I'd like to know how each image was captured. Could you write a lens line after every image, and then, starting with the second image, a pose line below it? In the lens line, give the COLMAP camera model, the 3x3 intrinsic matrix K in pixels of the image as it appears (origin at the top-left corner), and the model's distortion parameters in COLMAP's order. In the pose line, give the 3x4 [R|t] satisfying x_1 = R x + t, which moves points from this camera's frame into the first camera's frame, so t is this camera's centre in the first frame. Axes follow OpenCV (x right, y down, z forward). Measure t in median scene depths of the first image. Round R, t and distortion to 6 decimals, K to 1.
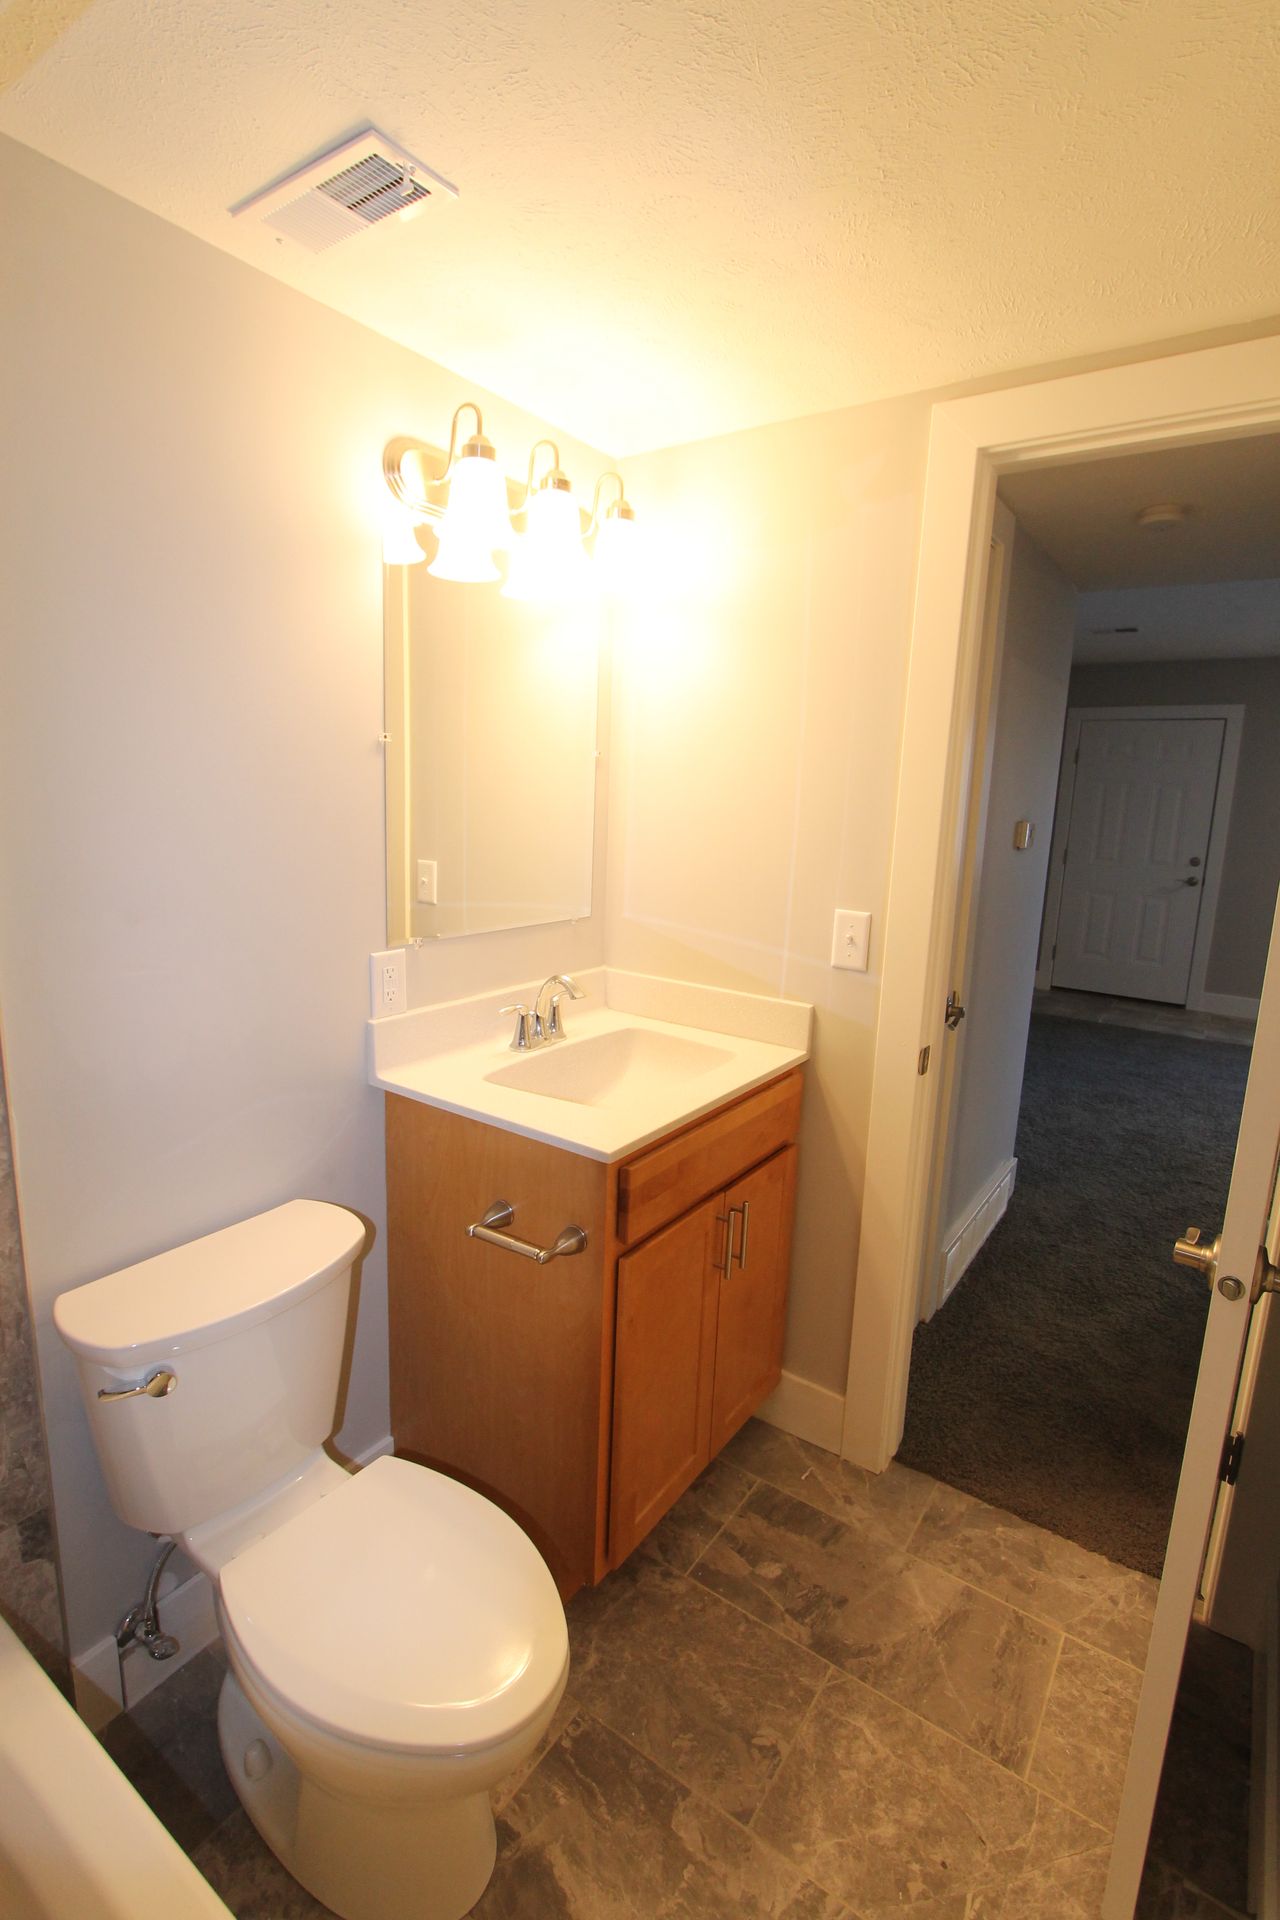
lens RADIAL K [[896.2, 0, 645.7], [0, 896.2, 950.6], [0, 0, 1]] dist [-0.021025, 0.003527]
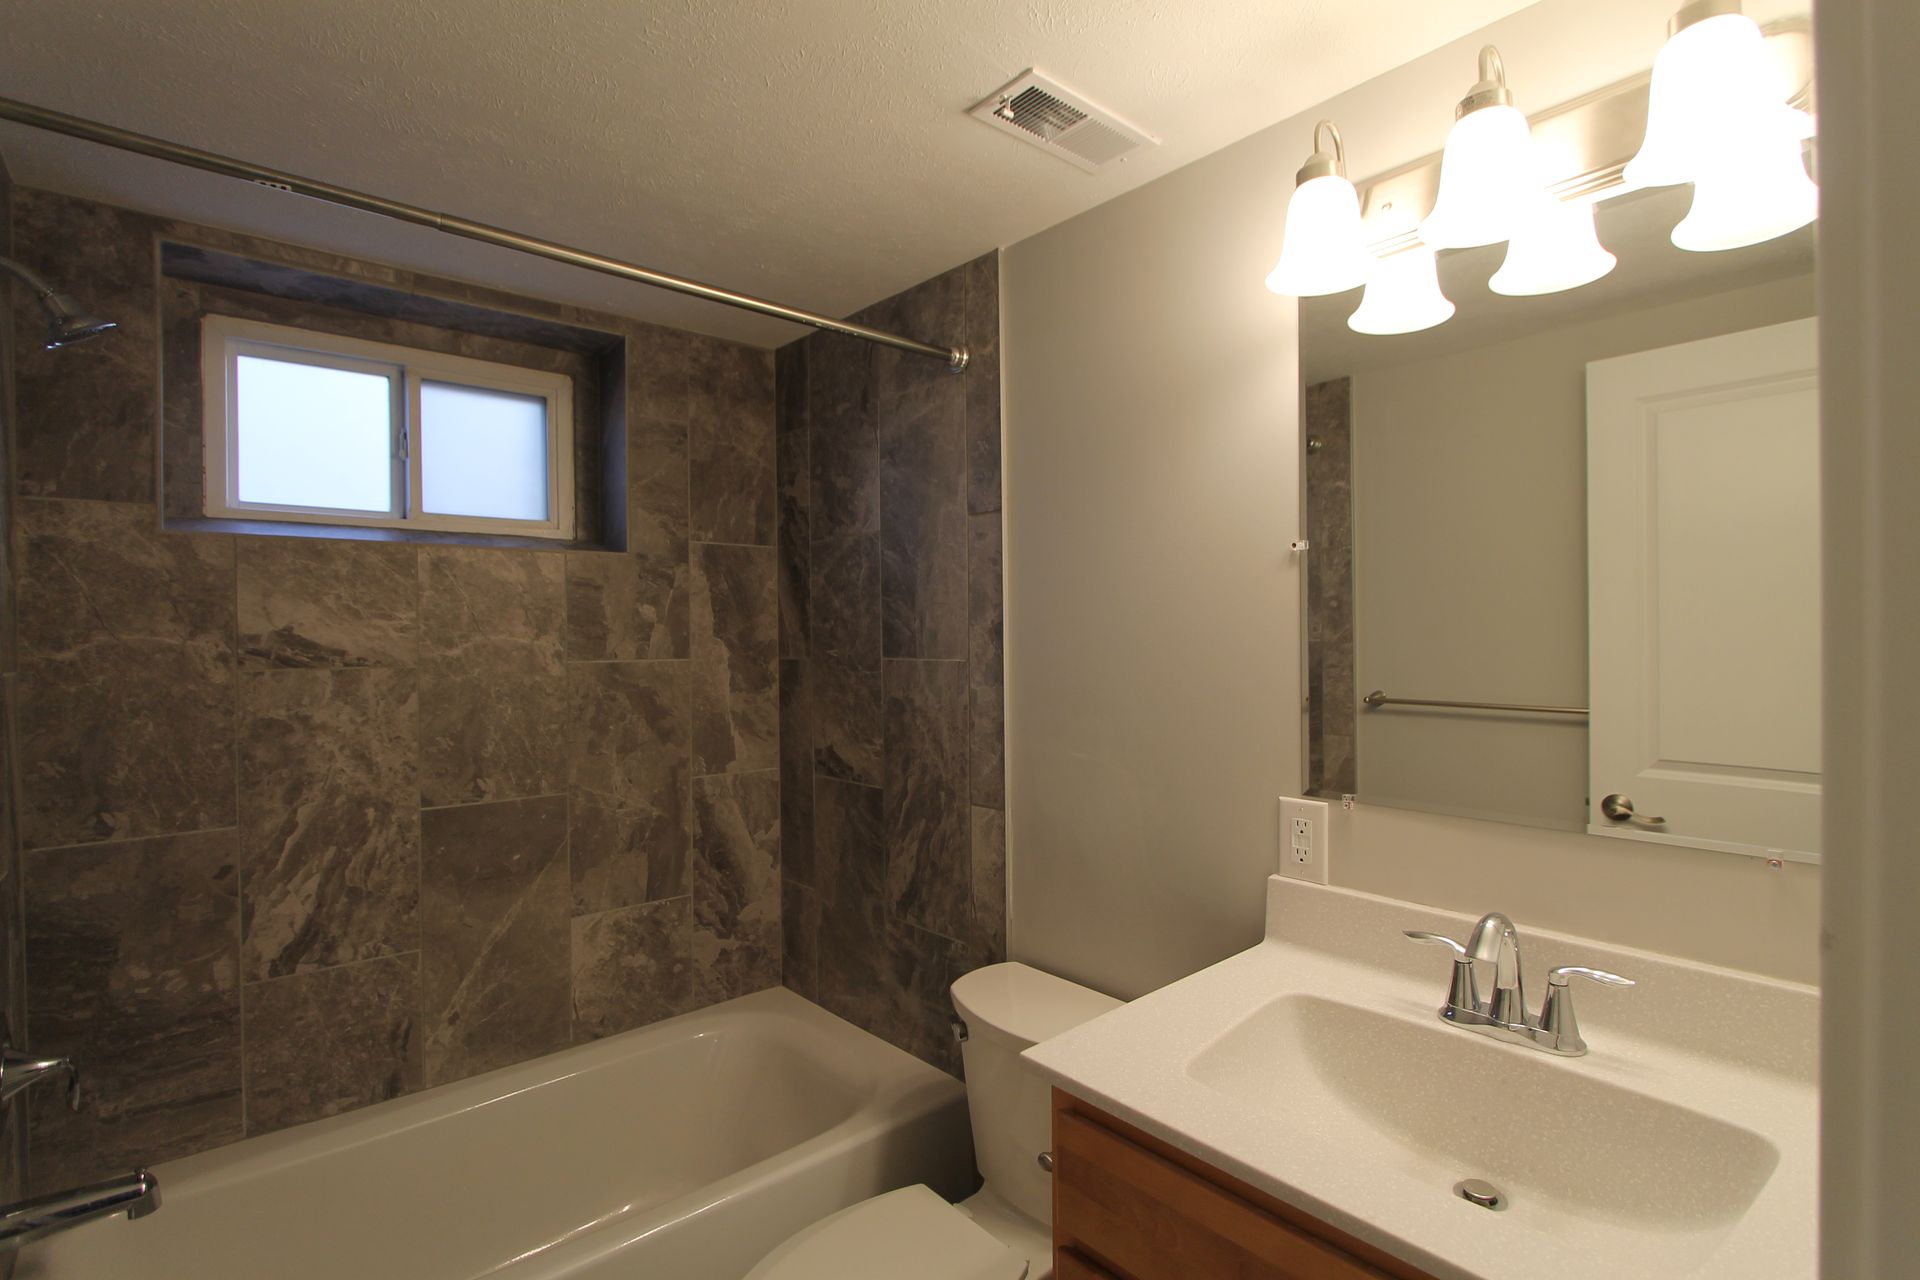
lens RADIAL K [[896.2, 0, 971.6], [0, 896.2, 650.3], [0, 0, 1]] dist [-0.021025, 0.003527]
pose [[-0.237265, -0.015970, -0.971314, 0.753150], [-0.171324, 0.984881, 0.025657, -0.133278], [0.956218, 0.172497, -0.236414, 1.142054]]
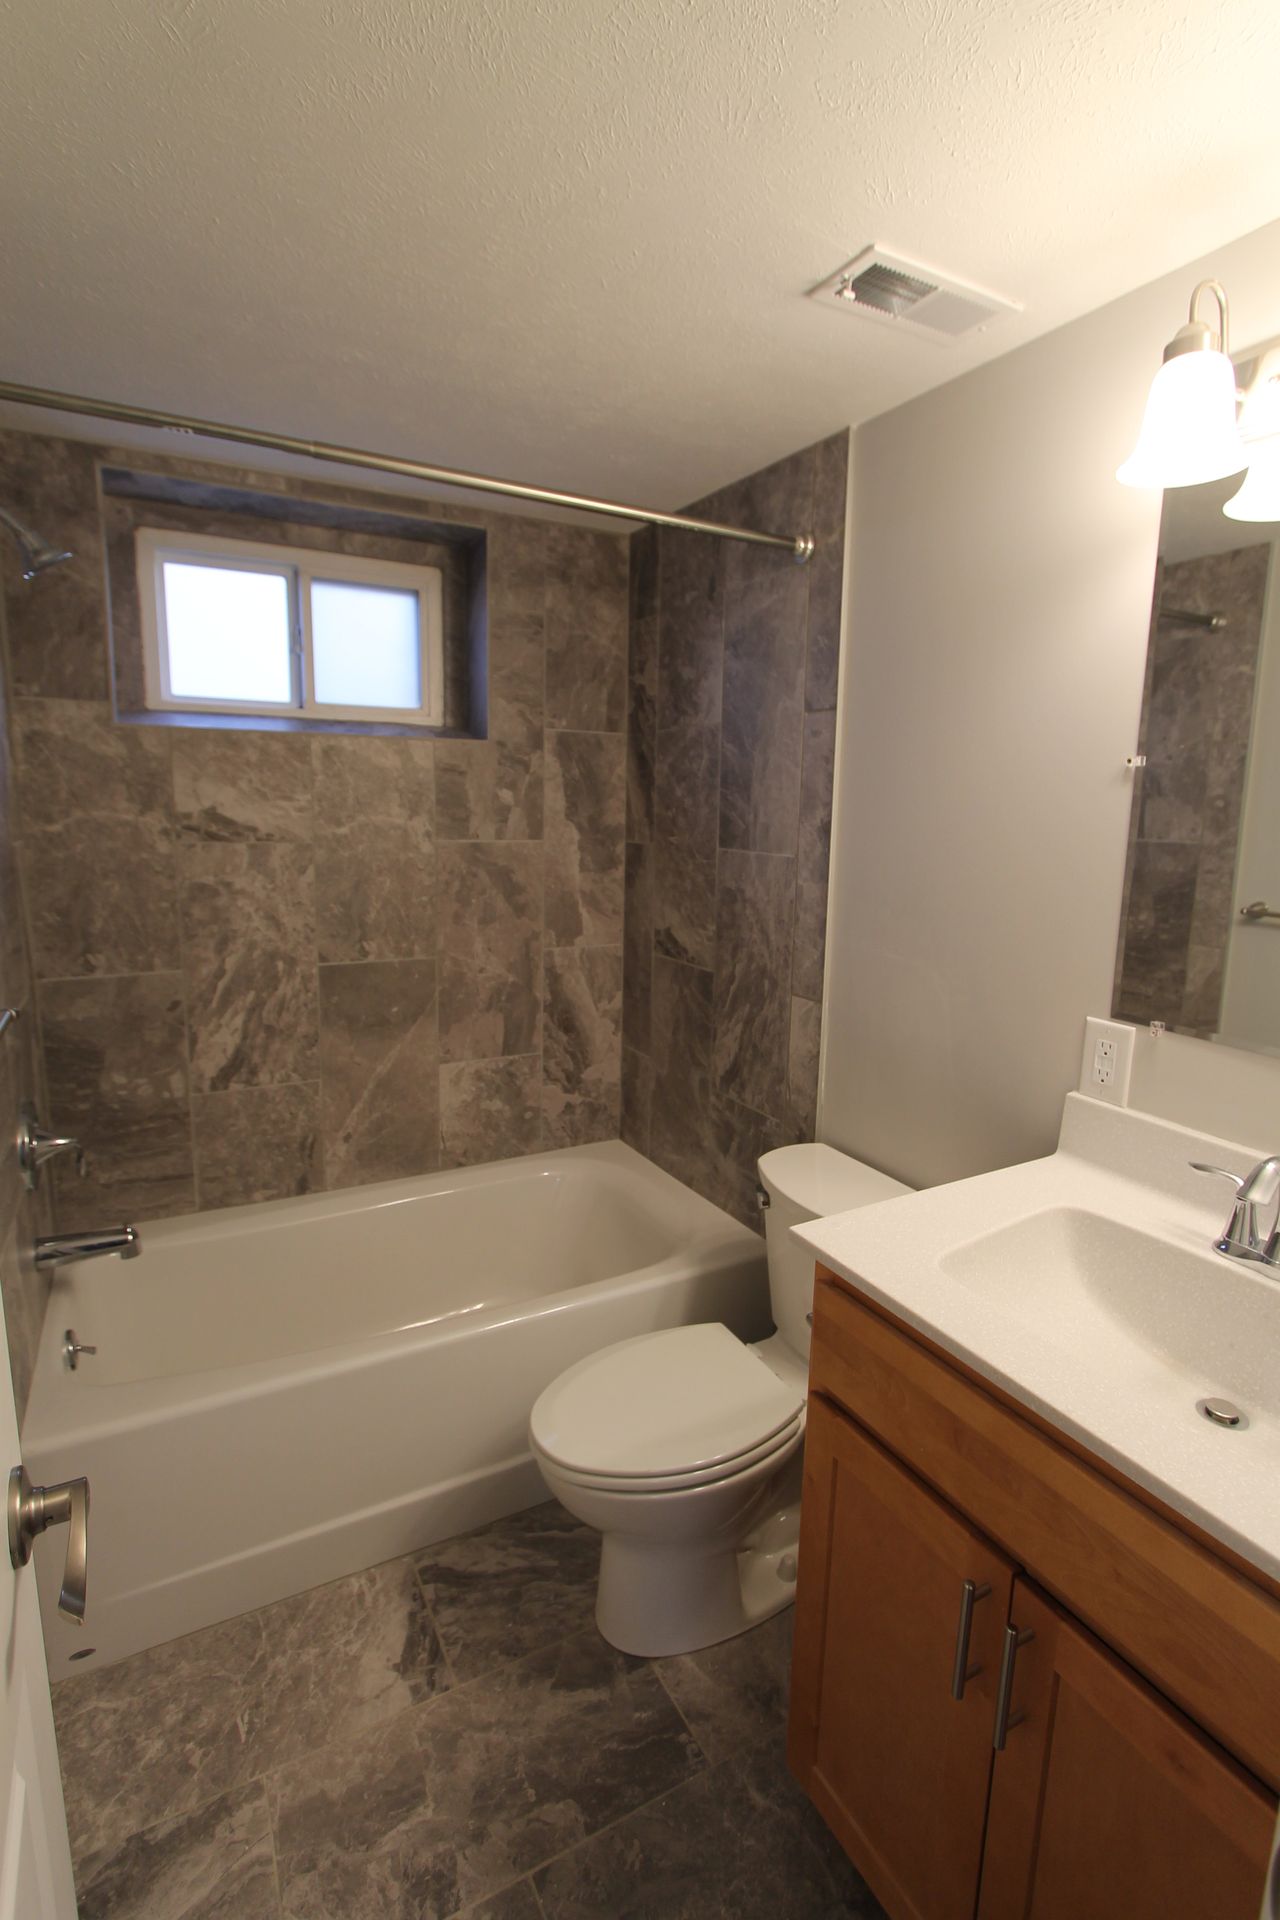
lens RADIAL K [[896.2, 0, 641.2], [0, 896.2, 955.0], [0, 0, 1]] dist [-0.021025, 0.003527]
pose [[-0.447425, 0.109428, -0.887601, 0.798679], [-0.192714, 0.957372, 0.215173, -0.194084], [0.873311, 0.267327, -0.407264, 1.221143]]
